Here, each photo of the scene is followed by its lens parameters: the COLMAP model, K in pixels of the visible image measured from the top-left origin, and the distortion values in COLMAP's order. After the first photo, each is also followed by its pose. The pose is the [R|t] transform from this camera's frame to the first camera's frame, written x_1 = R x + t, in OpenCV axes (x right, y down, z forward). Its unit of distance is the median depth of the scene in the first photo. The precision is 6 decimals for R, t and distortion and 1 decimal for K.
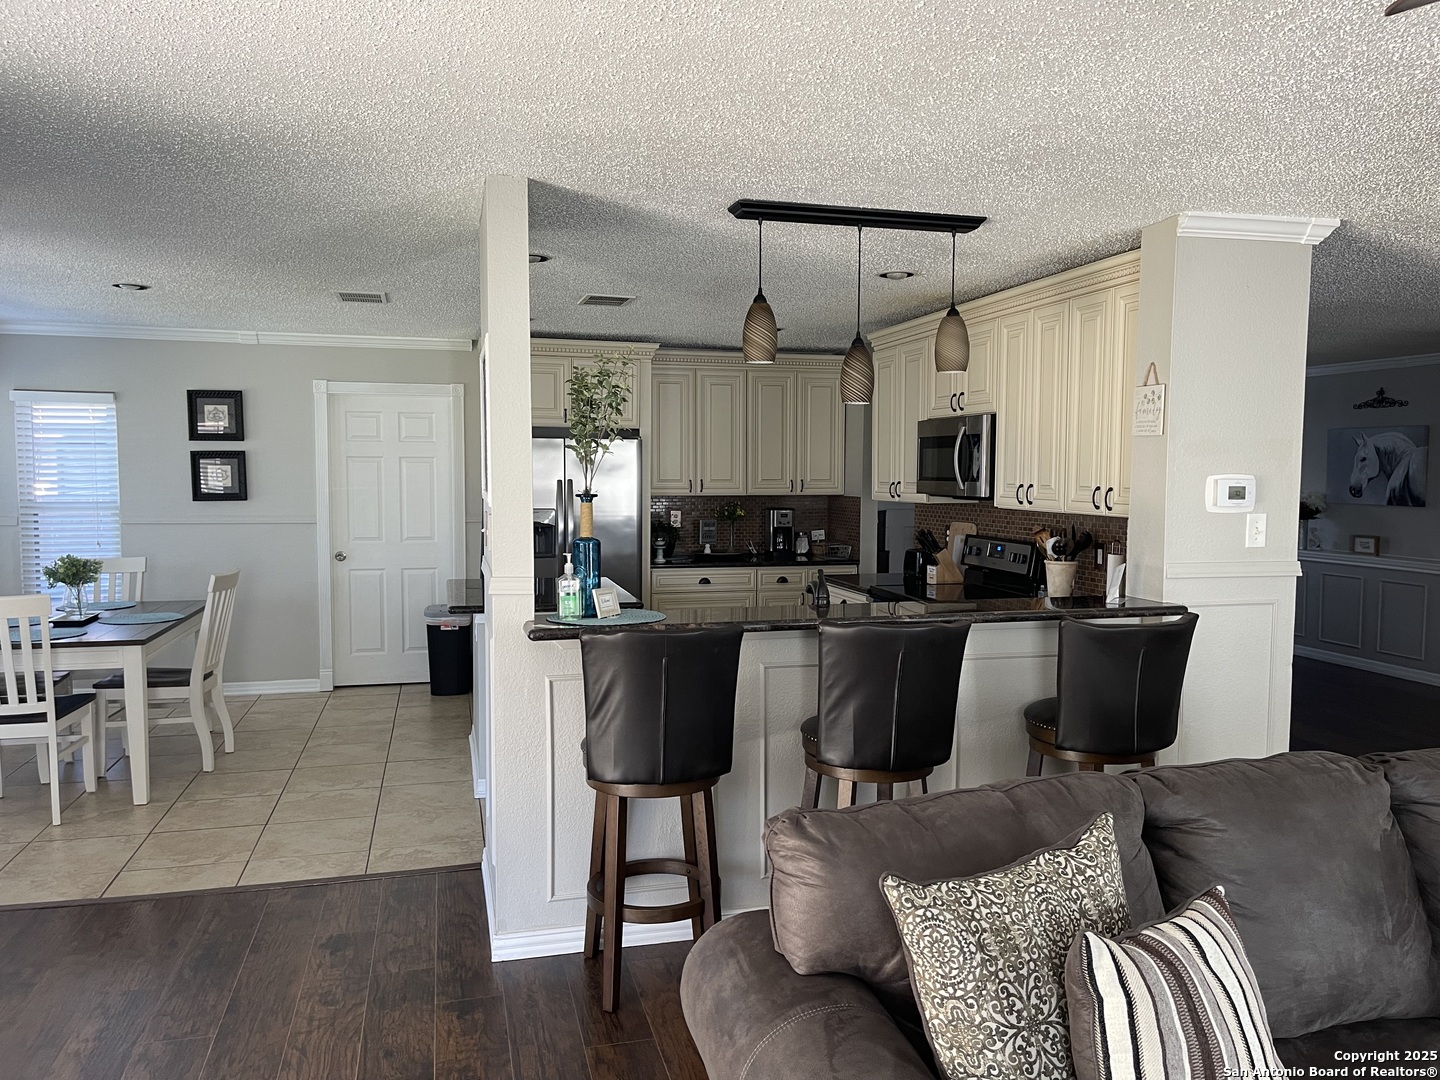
lens RADIAL K [[1094.8, 0, 724.7], [0, 1094.8, 545.6], [0, 0, 1]] dist [0.043523, -0.046271]
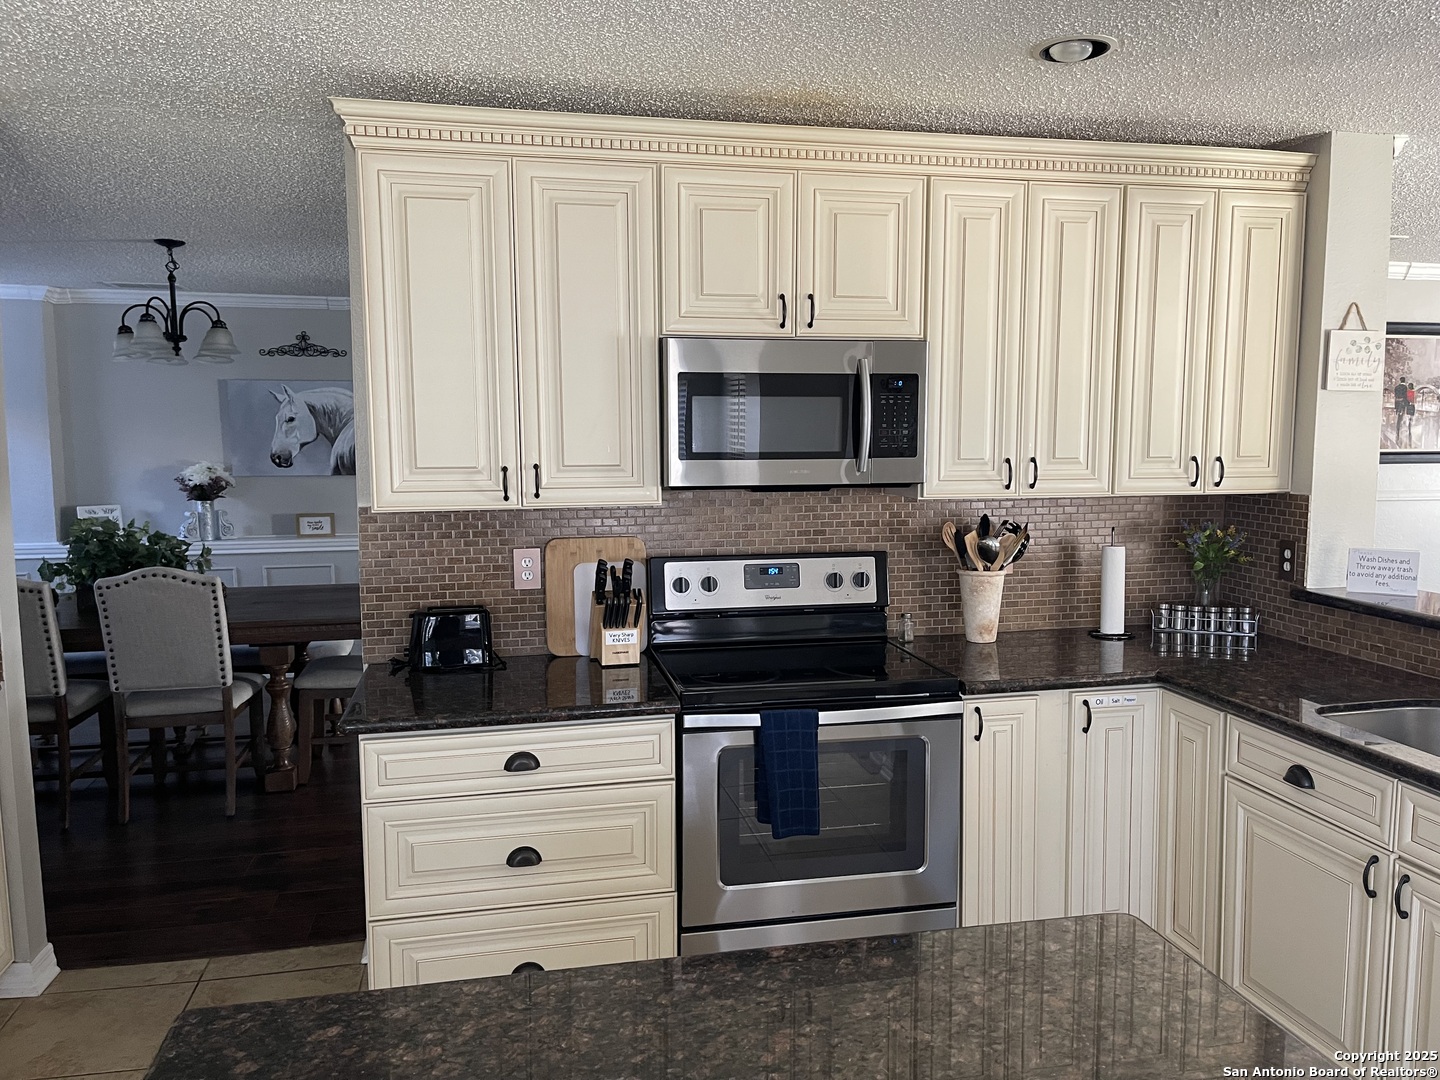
lens RADIAL K [[1094.8, 0, 730.7], [0, 1094.8, 542.1], [0, 0, 1]] dist [0.043523, -0.046271]
pose [[0.034673, -0.111241, 0.993188, -0.235653], [0.078502, 0.991019, 0.108257, -0.055722], [-0.996311, 0.074213, 0.043095, 0.707056]]
